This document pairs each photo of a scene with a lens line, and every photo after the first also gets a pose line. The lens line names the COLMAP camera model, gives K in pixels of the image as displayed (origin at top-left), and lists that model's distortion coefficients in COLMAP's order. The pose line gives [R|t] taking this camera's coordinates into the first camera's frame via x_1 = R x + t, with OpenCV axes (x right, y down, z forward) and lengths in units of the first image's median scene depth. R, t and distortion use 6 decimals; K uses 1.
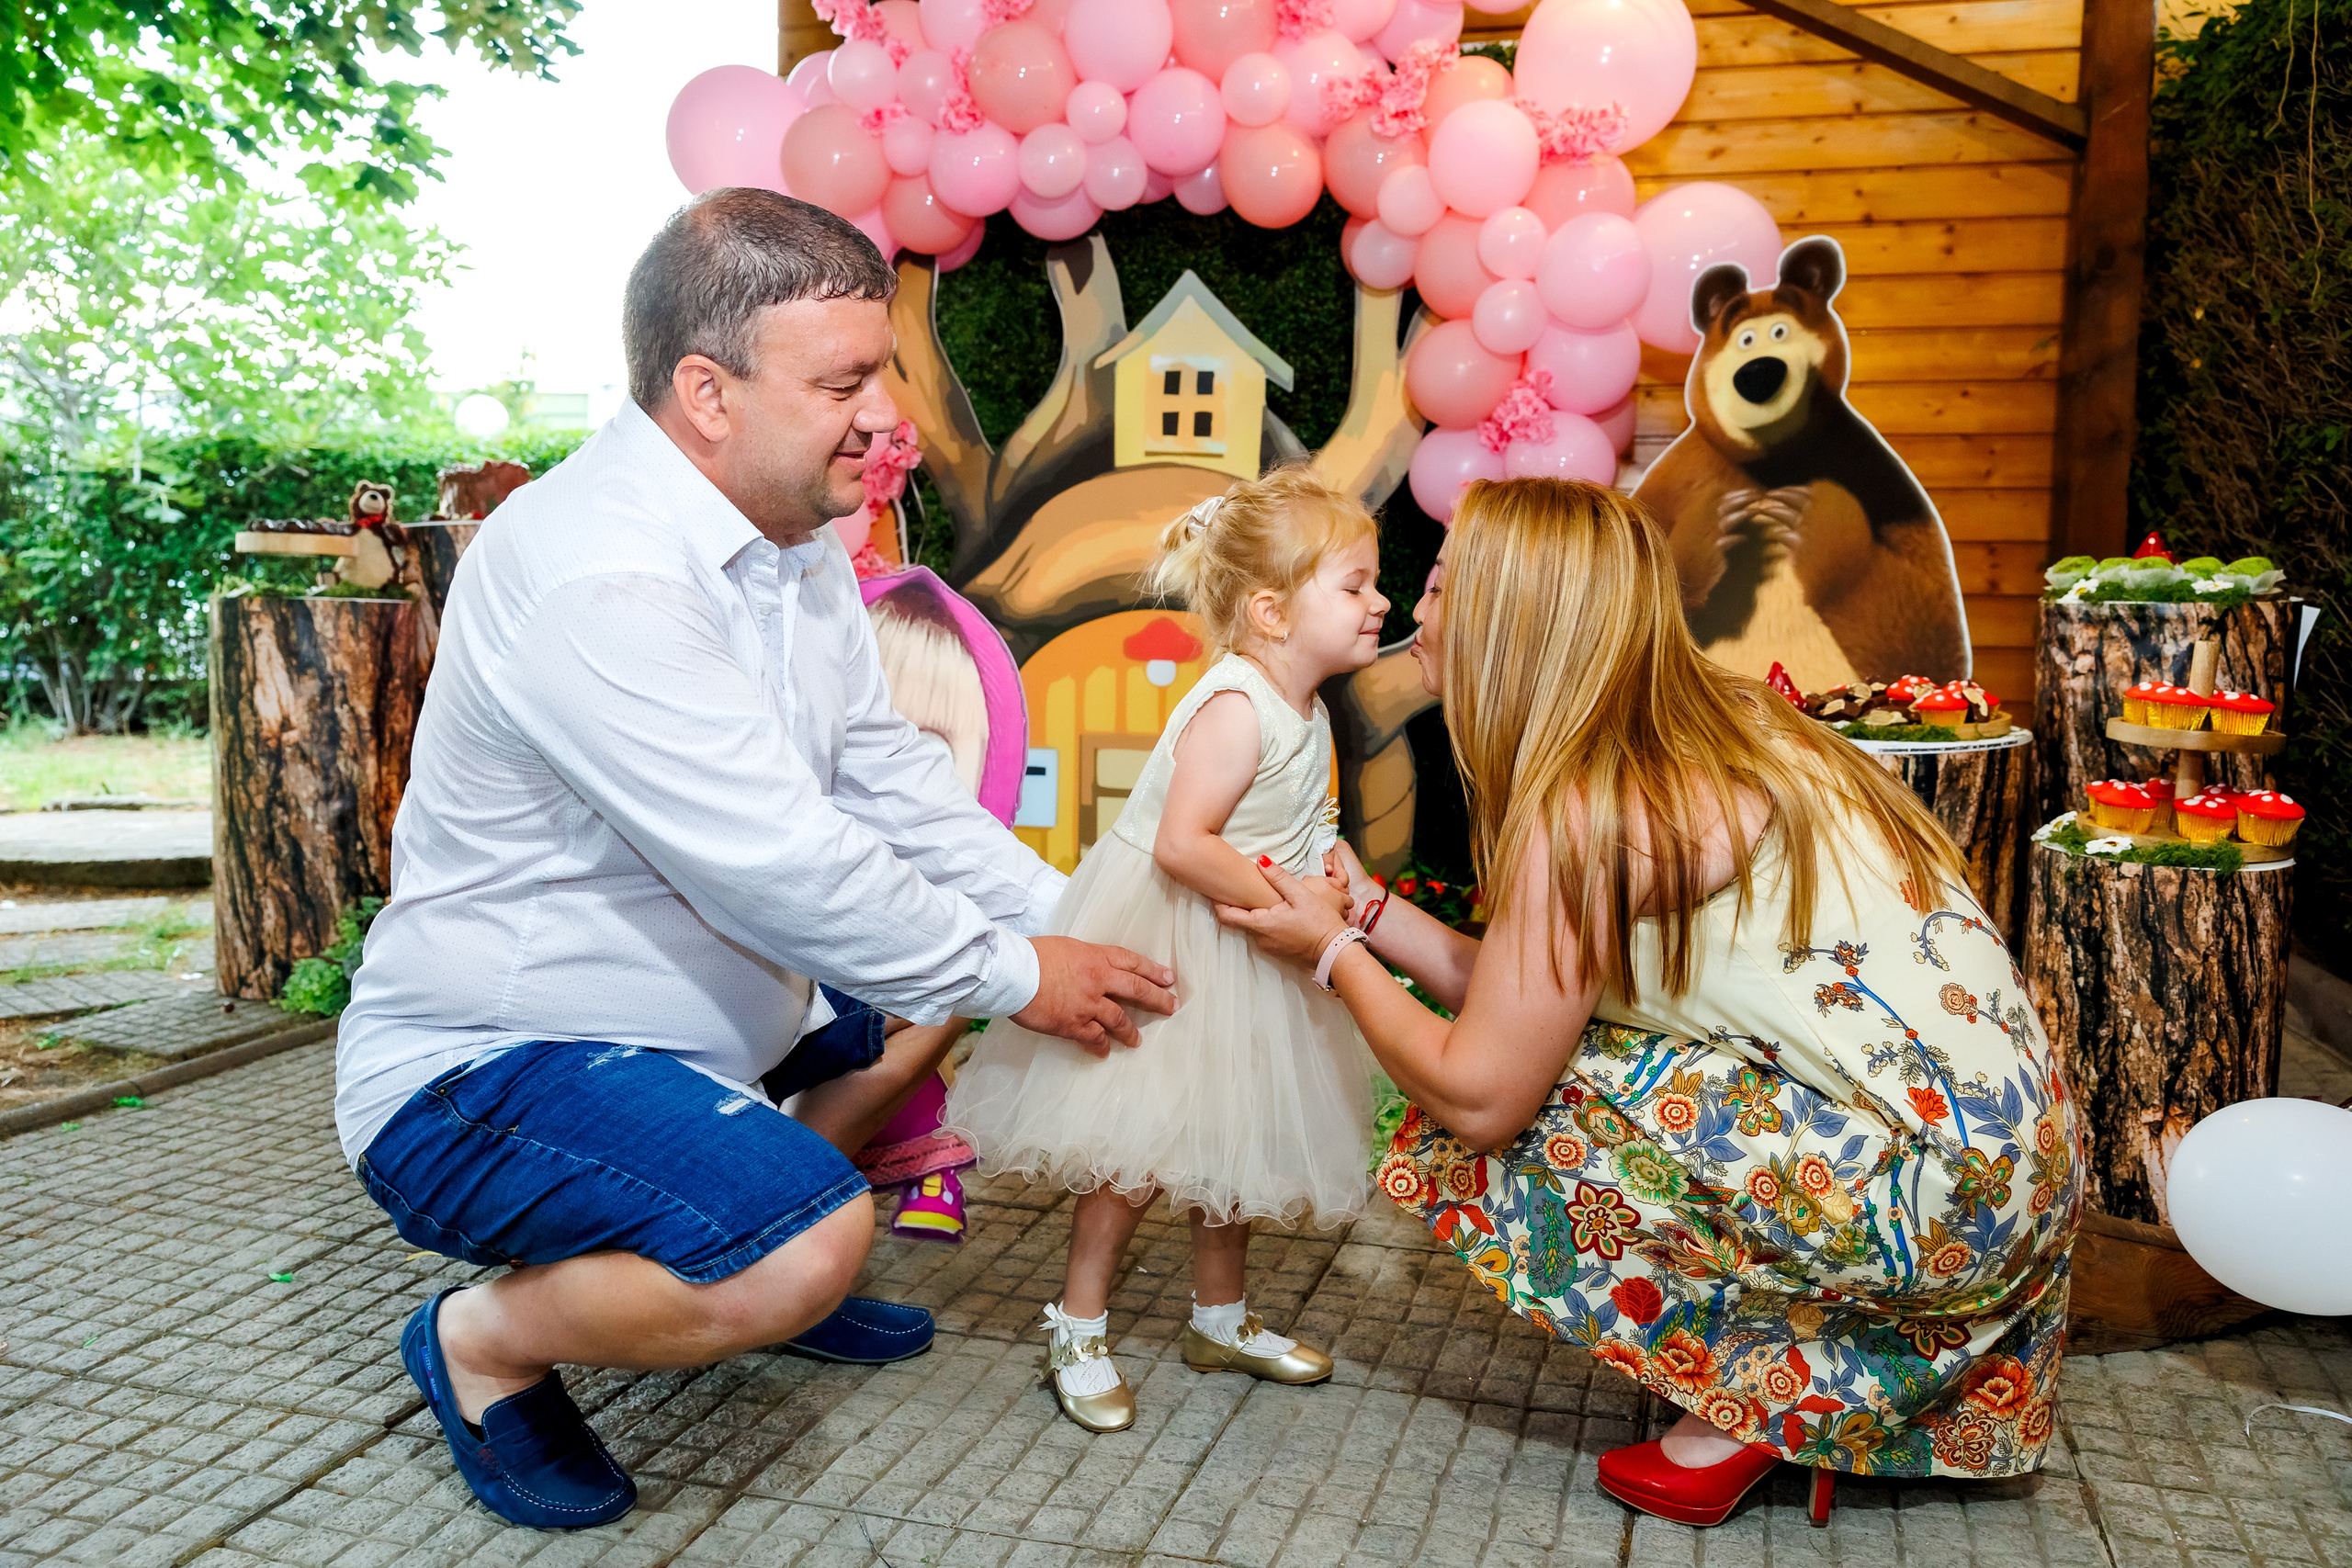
lens RADIAL K [[1858.7, 0, 1166.5], [0, 1858.7, 793.1], [0, 0, 1]] dist [-0.016459, 0.025570]
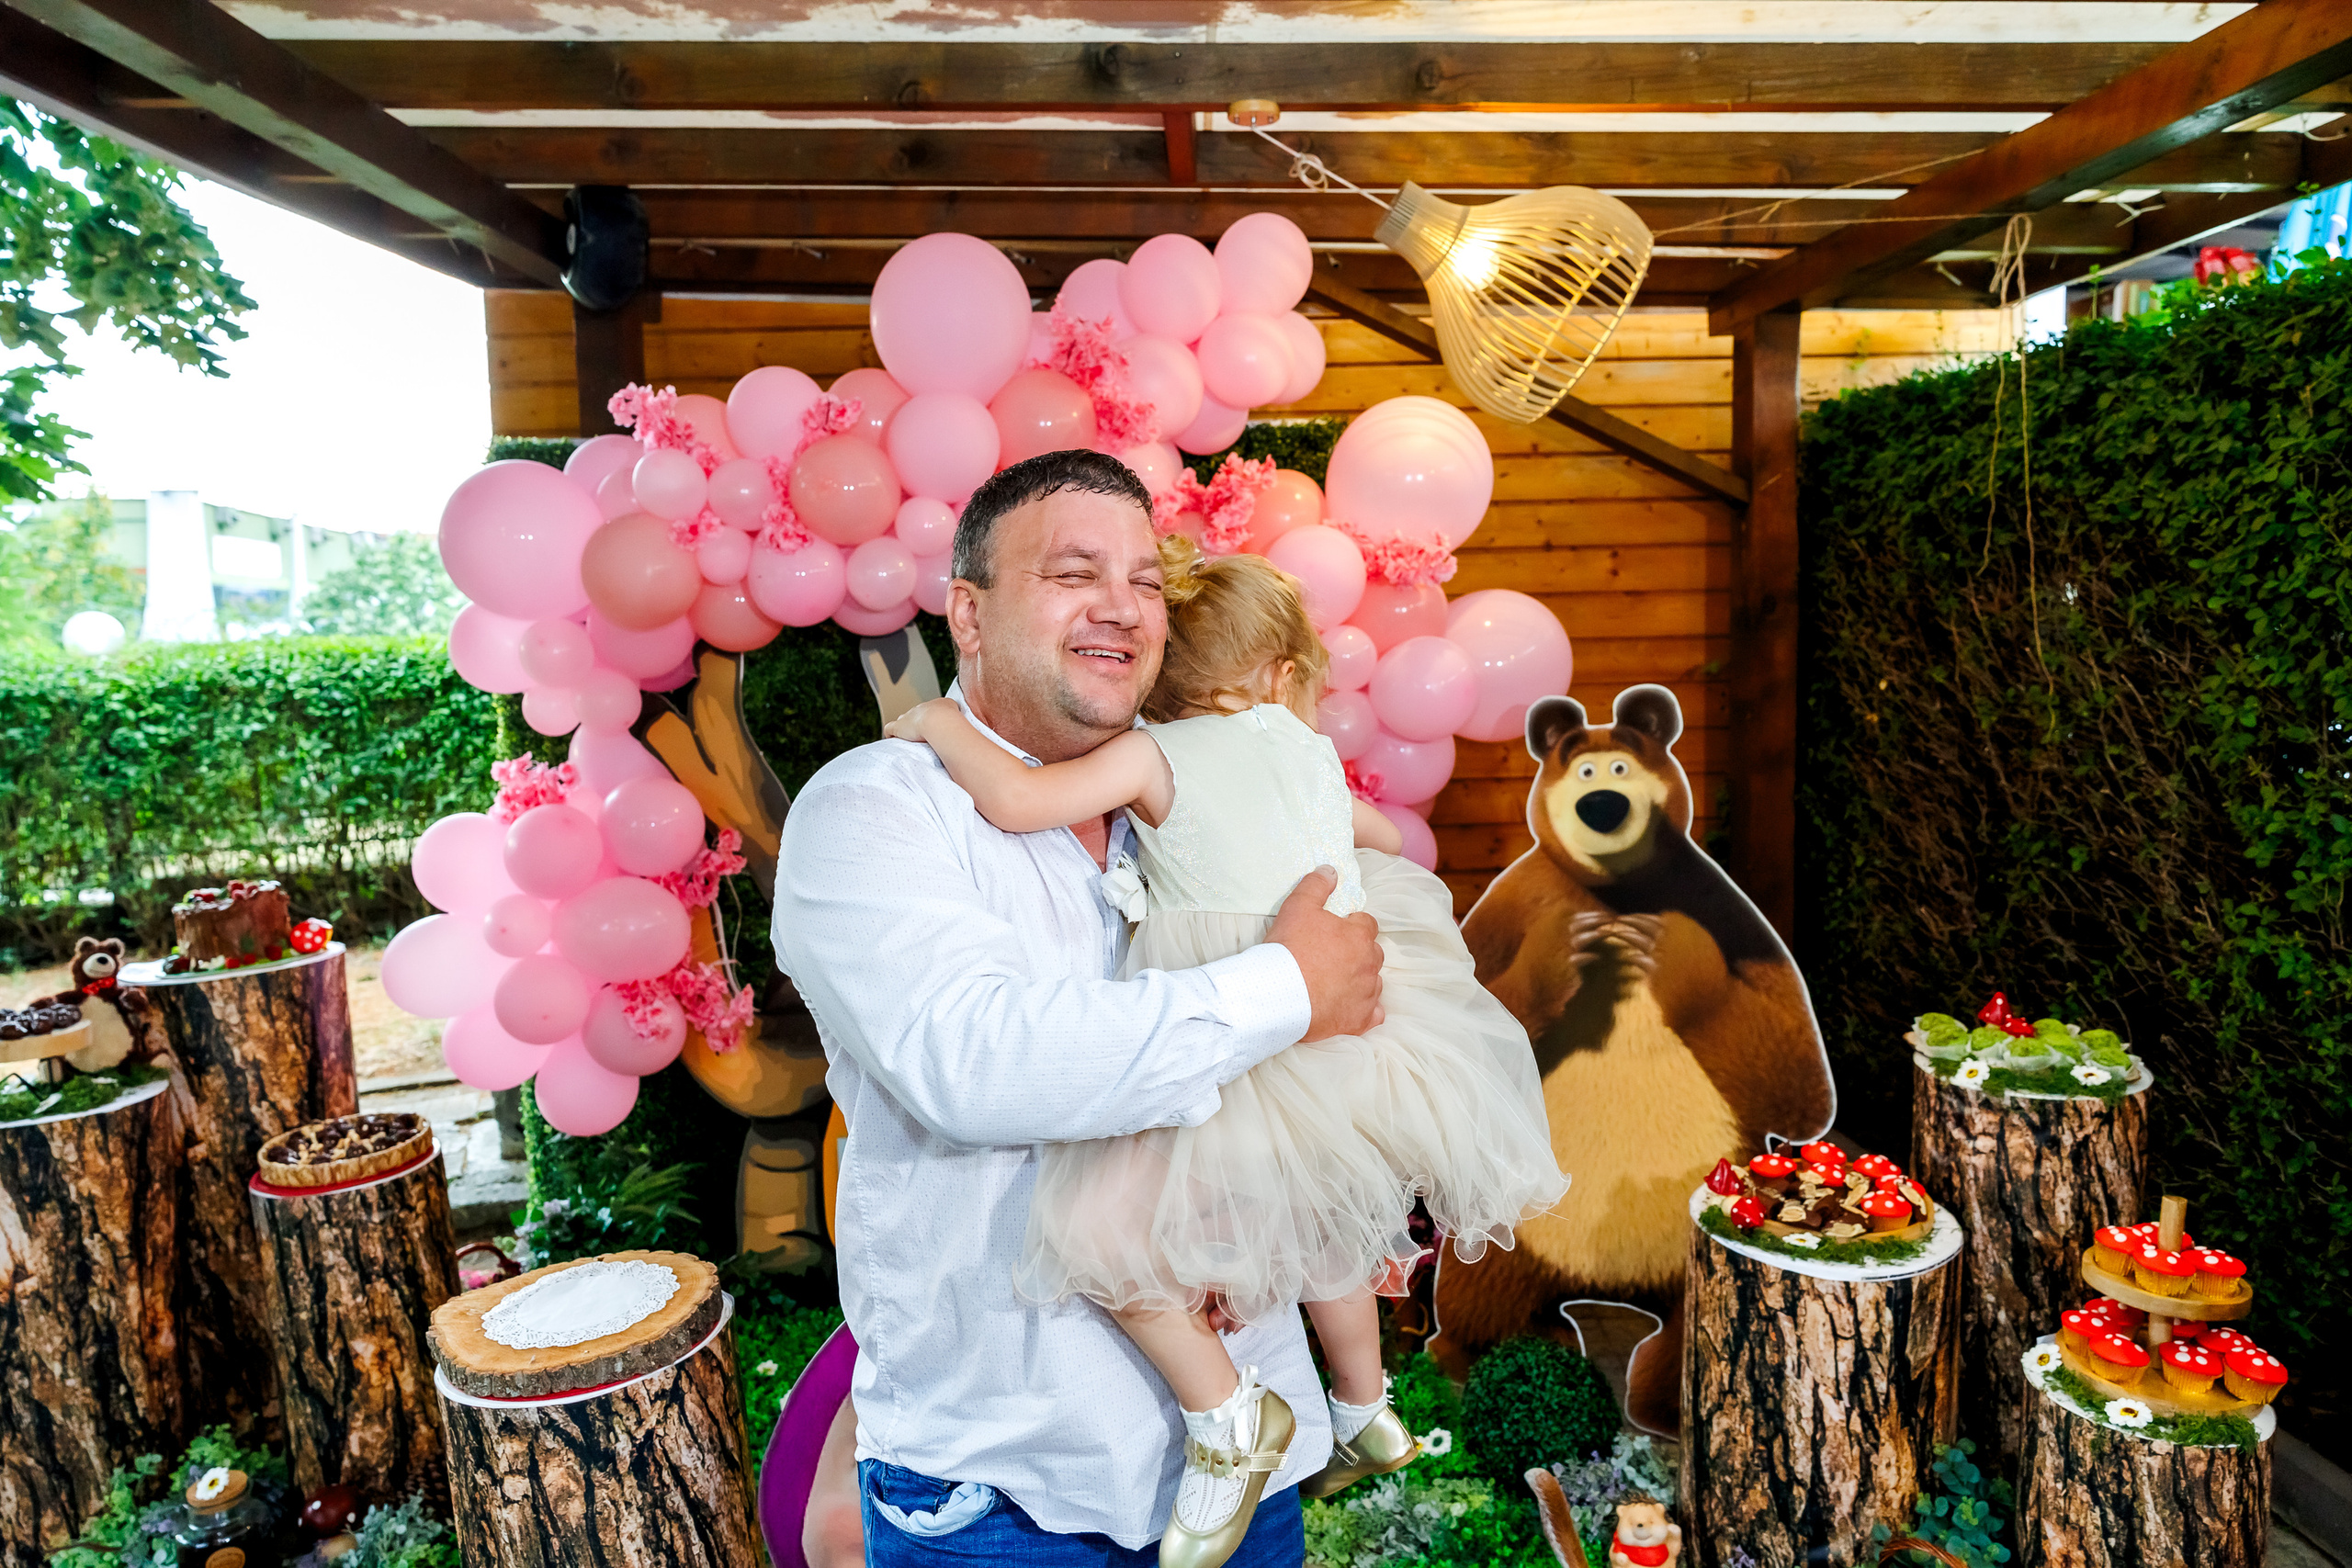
lens RADIAL K [[1581.1, 0, 1166.9], [0, 1581.1, 788.6], [0, 0, 1]] dist [0.002344, 0.003941]
pose [[0.961473, -0.061609, 0.267907, -0.165601], [0.063409, 0.997986, 0.001939, -0.246002], [-0.267487, 0.015124, 0.963443, 0.174077]]
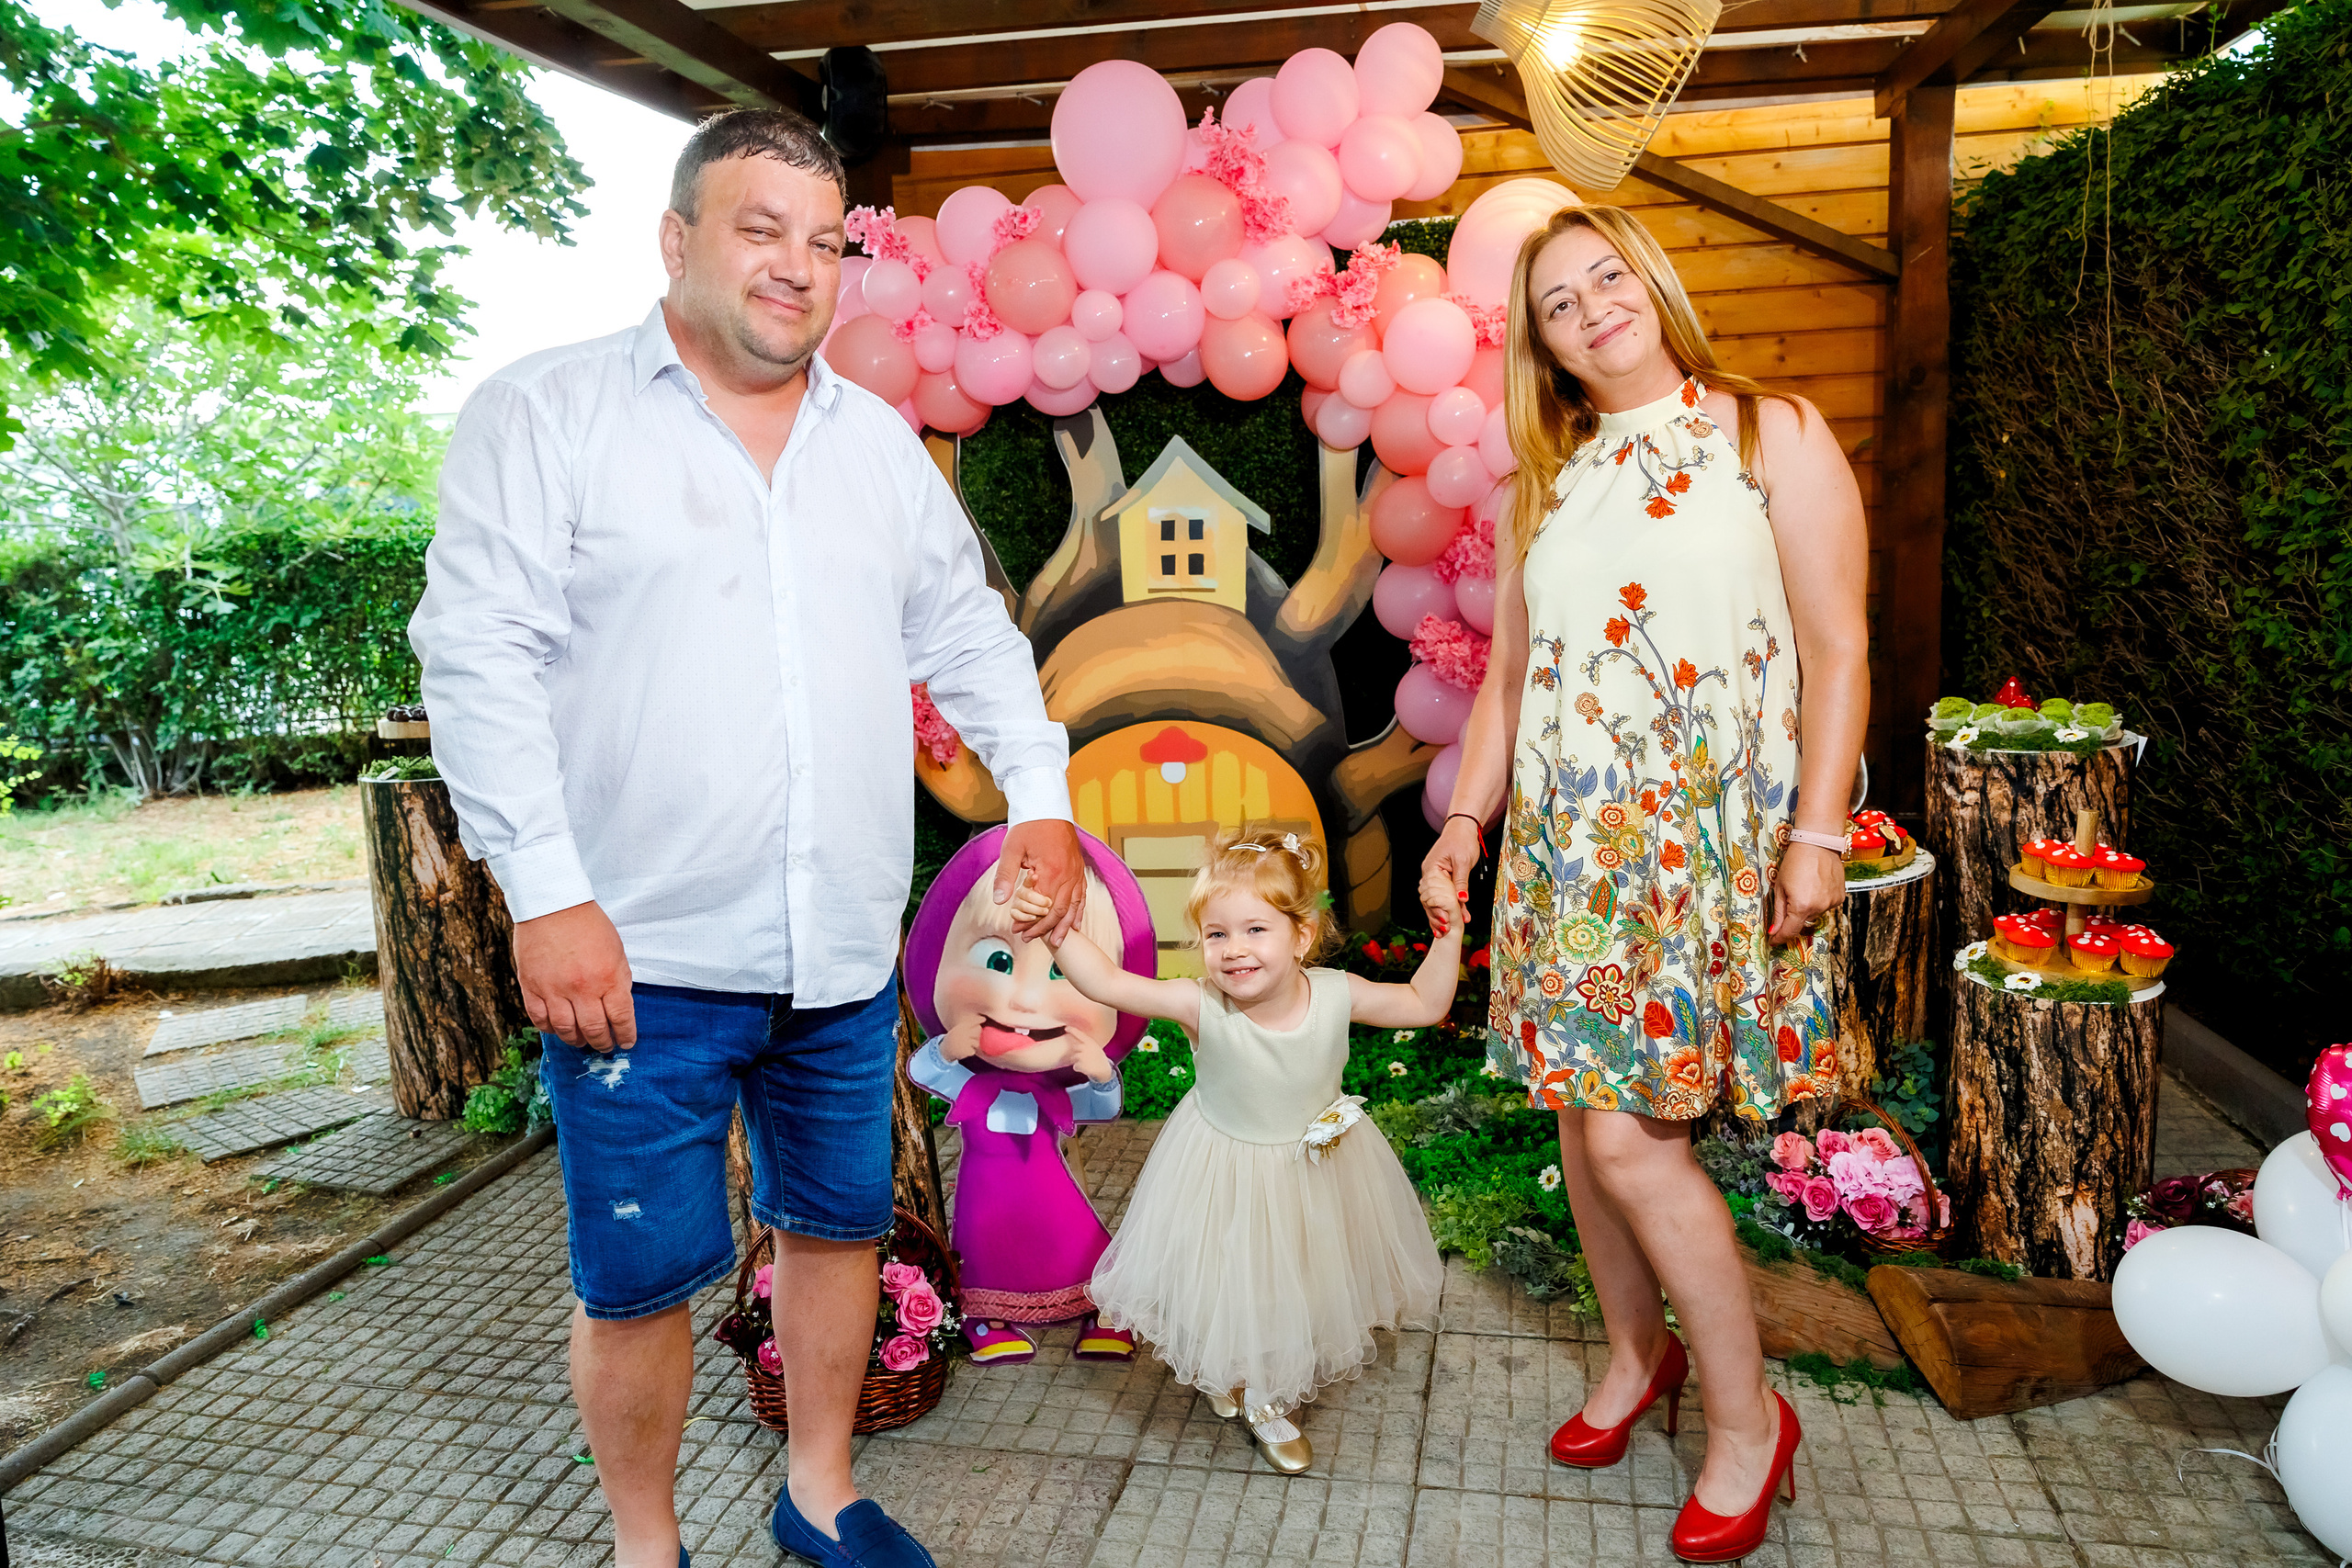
lens RADIAL K [[1581.1, 0, 1166.9], [0, 1581.1, 787.3], [0, 0, 1]] dist [0.002344, 0.003941]
pose [[0.995270, -0.070679, 0.066643, -0.091184], [0.067011, 0.996193, 0.055750, -0.135706], [-0.070329, -0.051020, 0.996218, -0.020233]]
